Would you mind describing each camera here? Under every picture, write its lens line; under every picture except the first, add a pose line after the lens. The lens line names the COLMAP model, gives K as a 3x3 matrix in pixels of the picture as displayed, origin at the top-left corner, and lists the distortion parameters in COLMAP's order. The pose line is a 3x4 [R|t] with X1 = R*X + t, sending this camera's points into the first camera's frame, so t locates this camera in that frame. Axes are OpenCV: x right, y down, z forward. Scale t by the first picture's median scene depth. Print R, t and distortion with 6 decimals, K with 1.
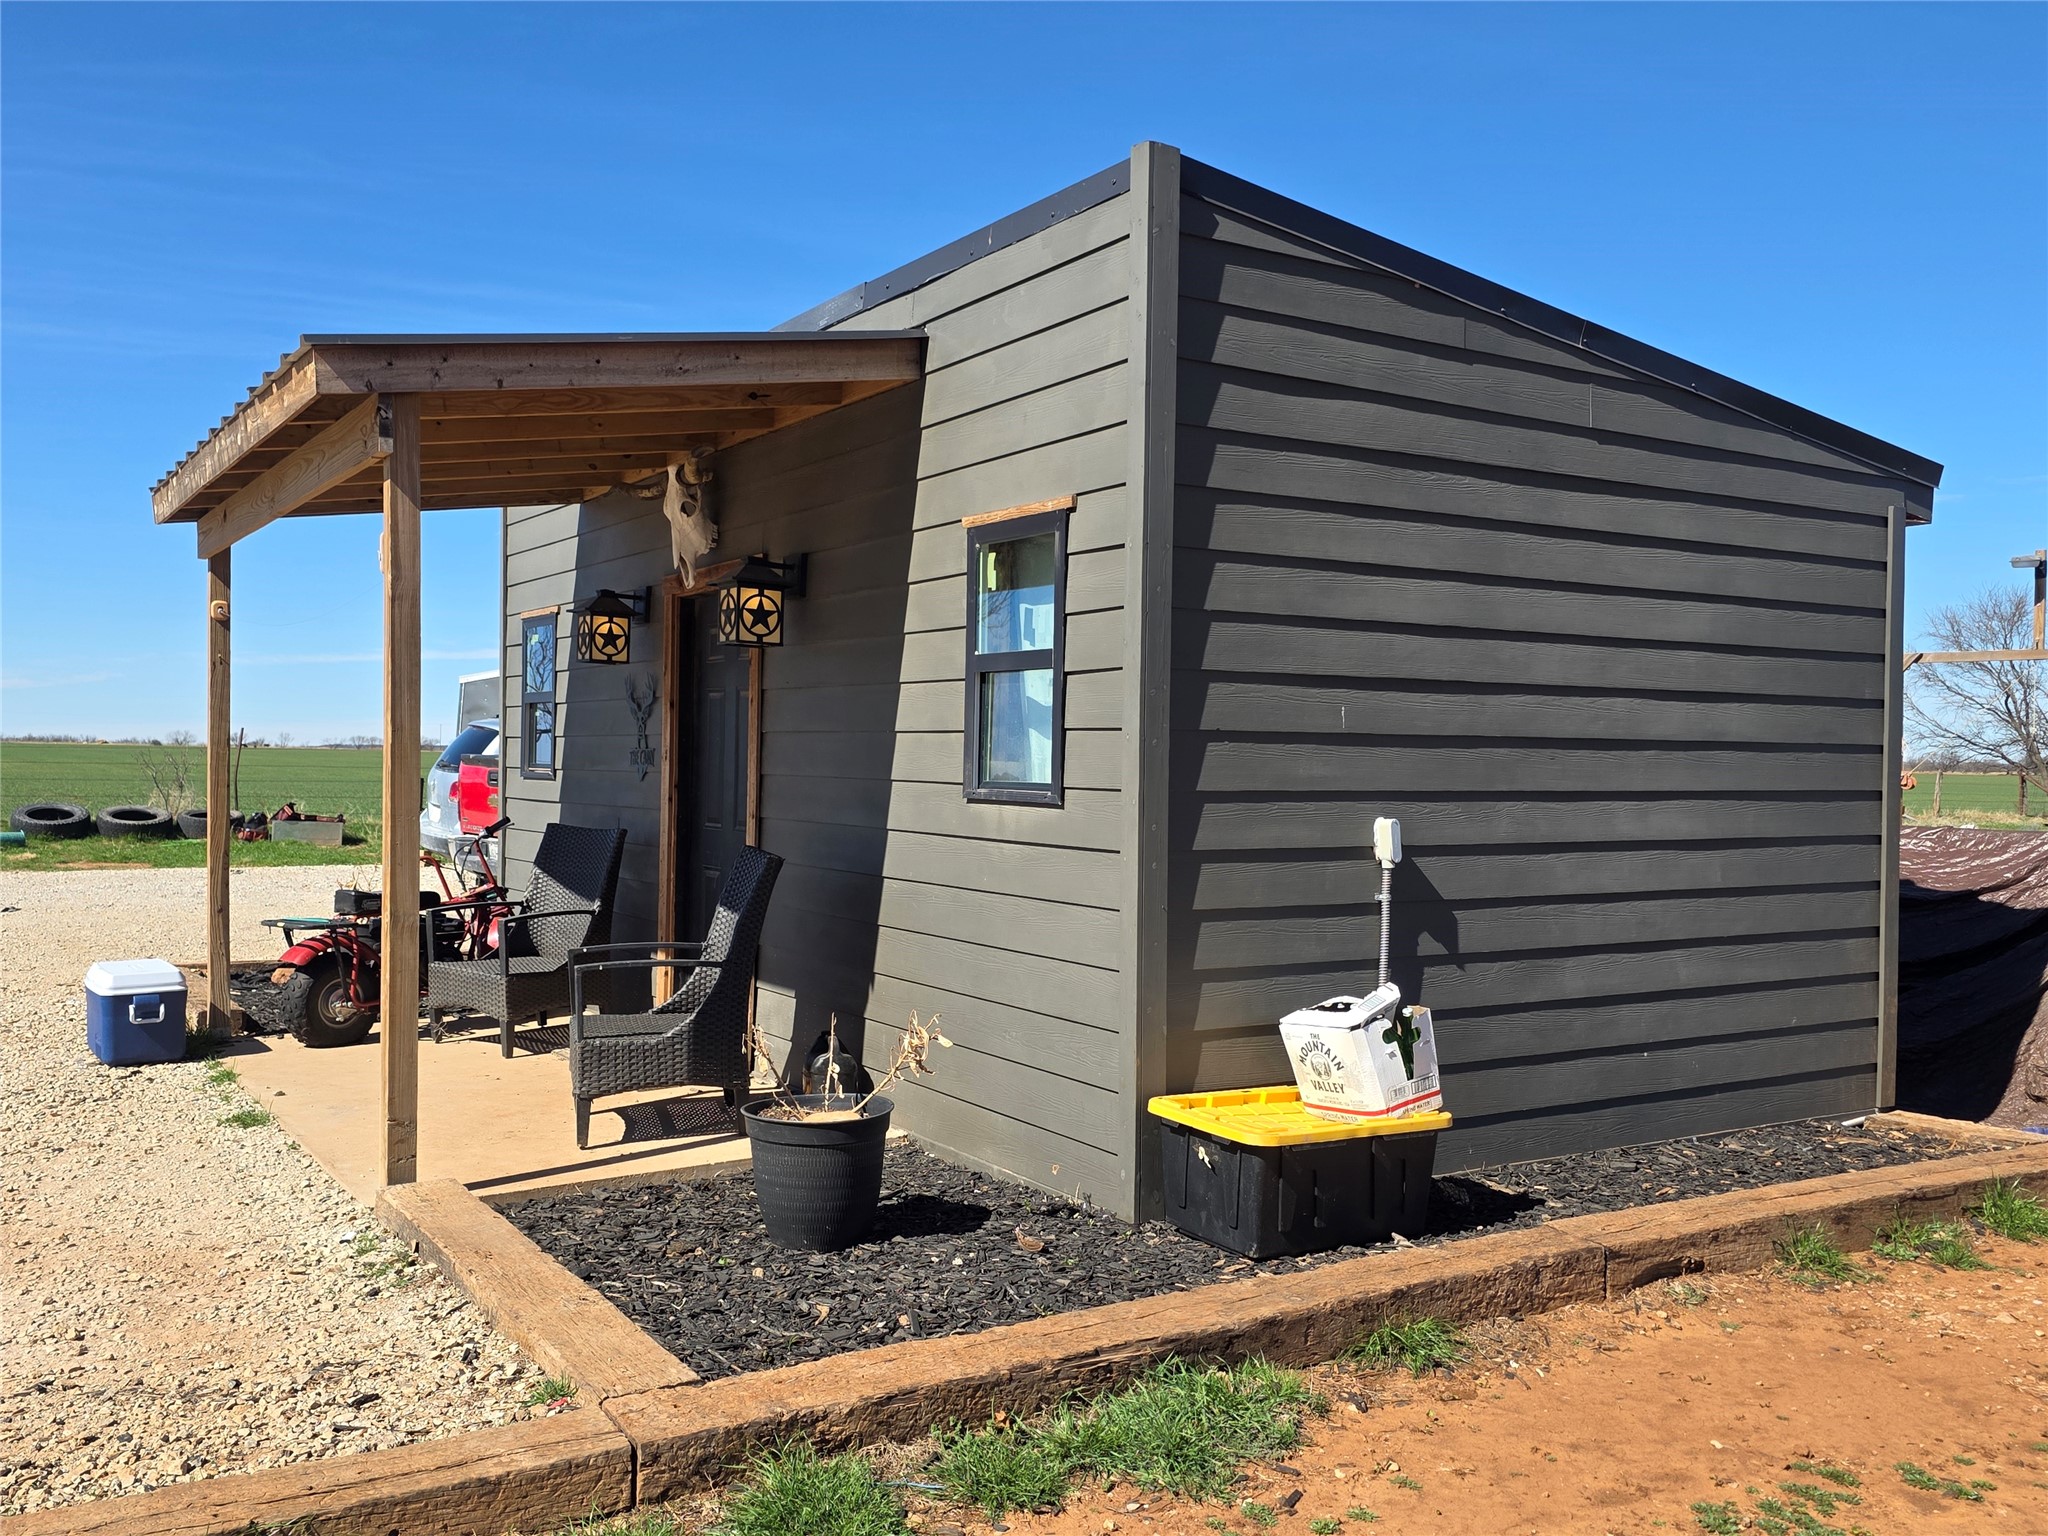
lens RADIAL K [[1784.8, 0, 1024.0], [0, 1784.8, 768.0], [0, 0, 1]] dist [-0.001762, -0.000425]
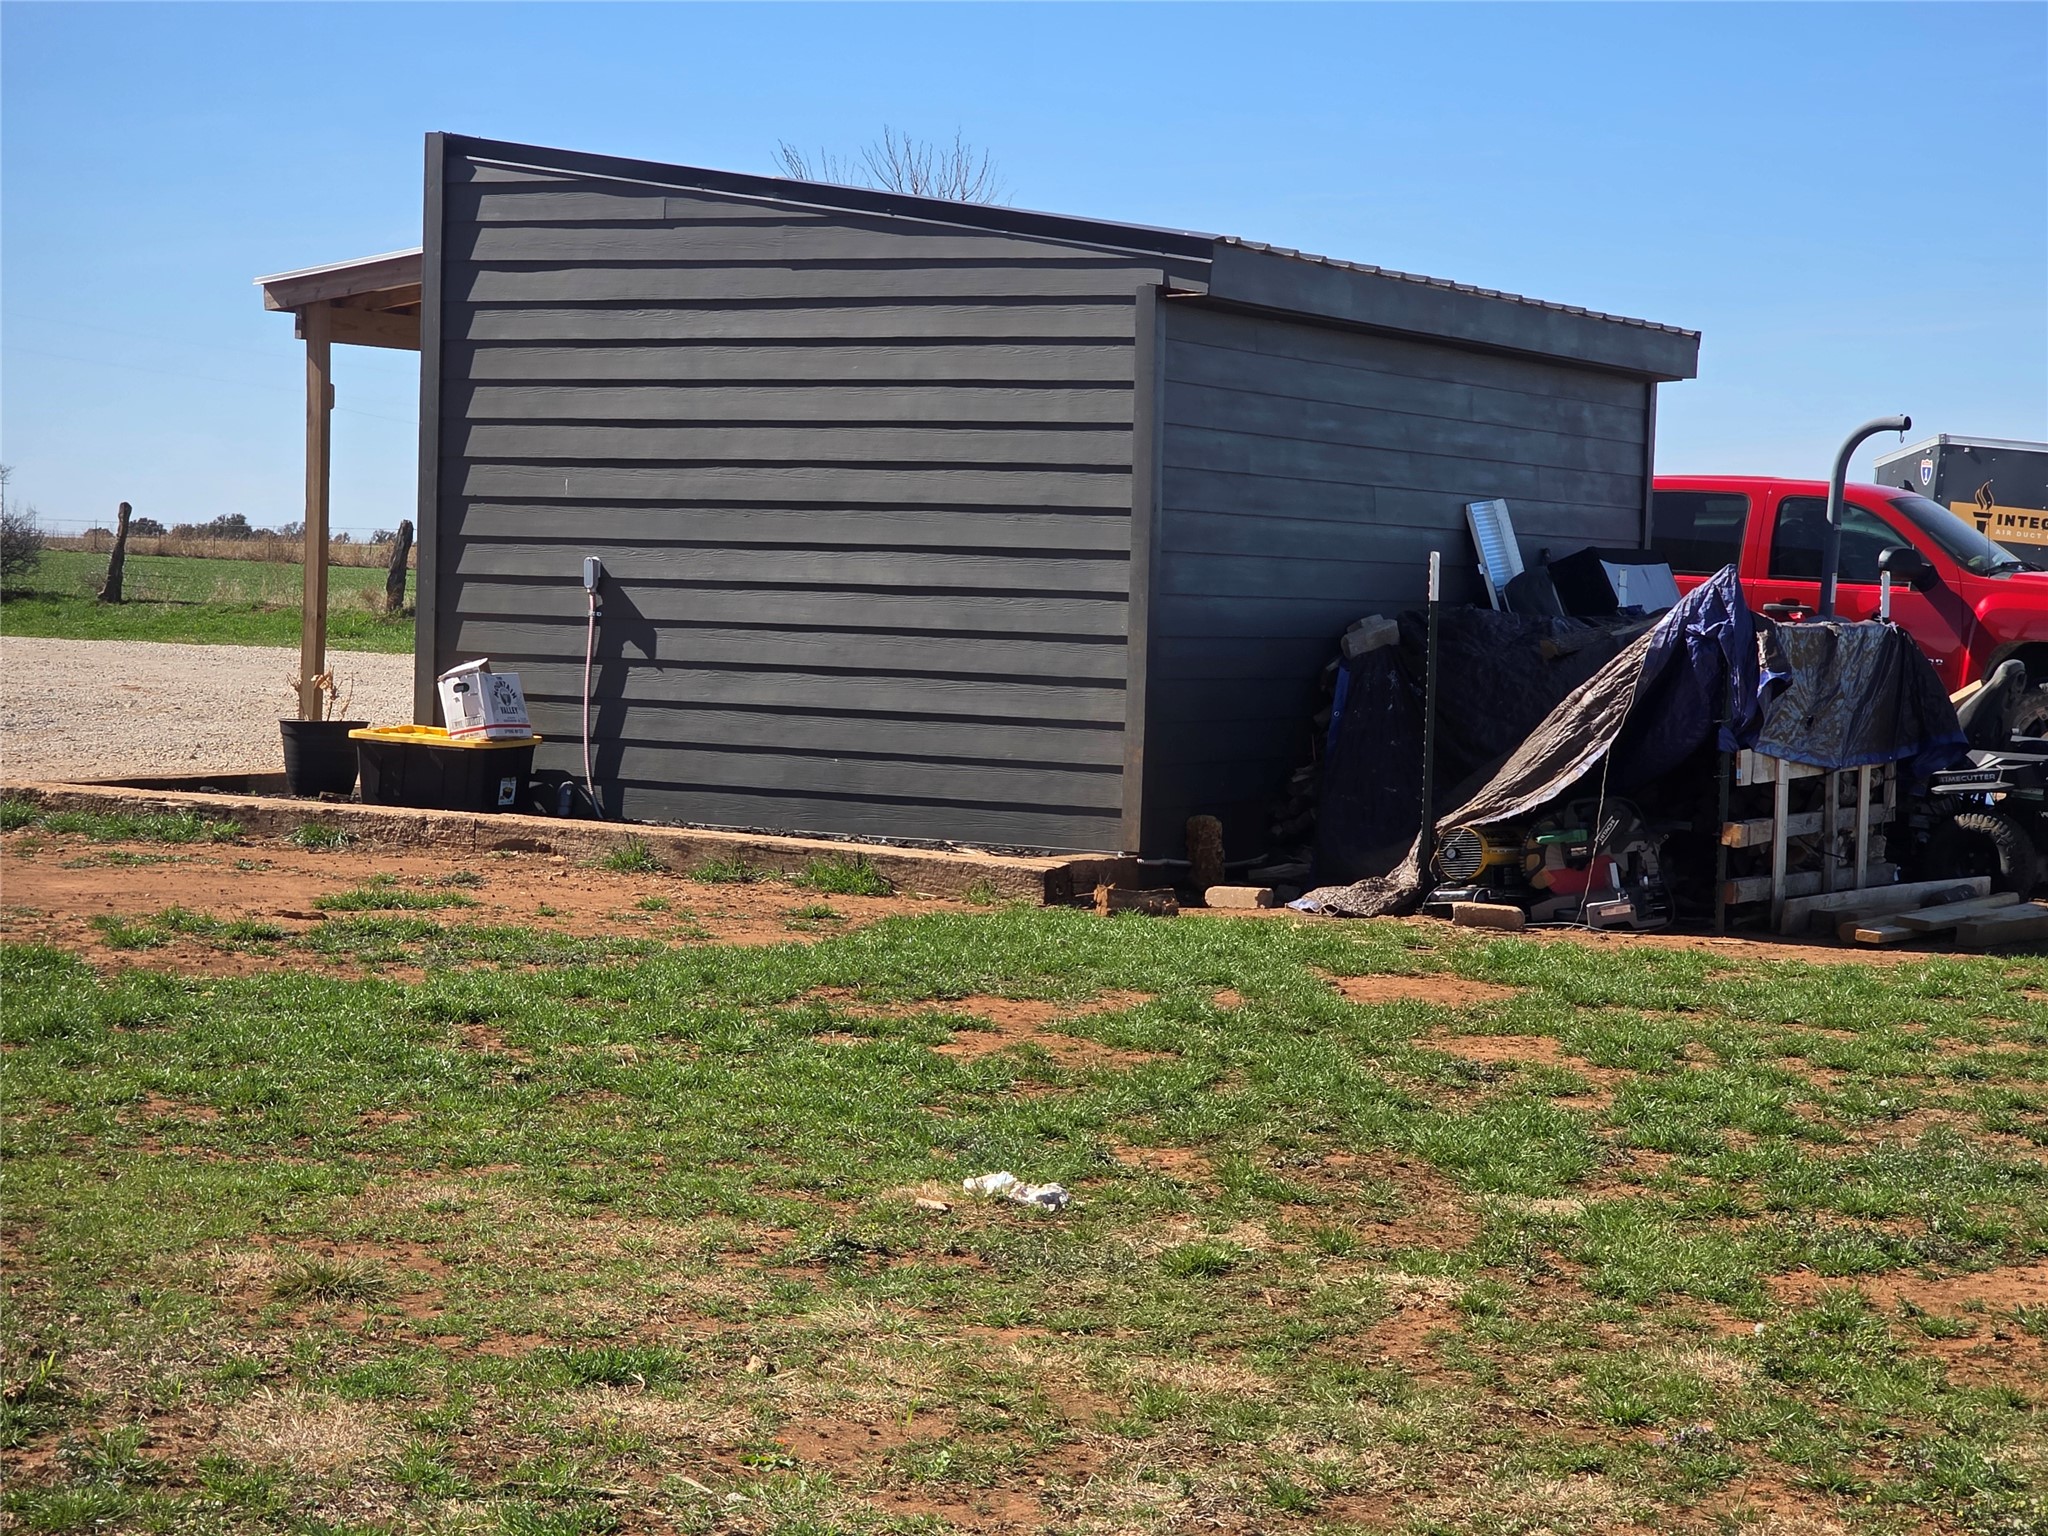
lens RADIAL K [[4353.6, 0, 1024.0], [0, 4353.6, 768.0], [0, 0, 1]] dist [0.001728, 0.229227]
pose [[0.476561, 0.033183, -0.878515, 3.394815], [-0.028094, 0.999352, 0.022507, 0.106679], [0.878692, 0.013955, 0.477185, -0.352480]]
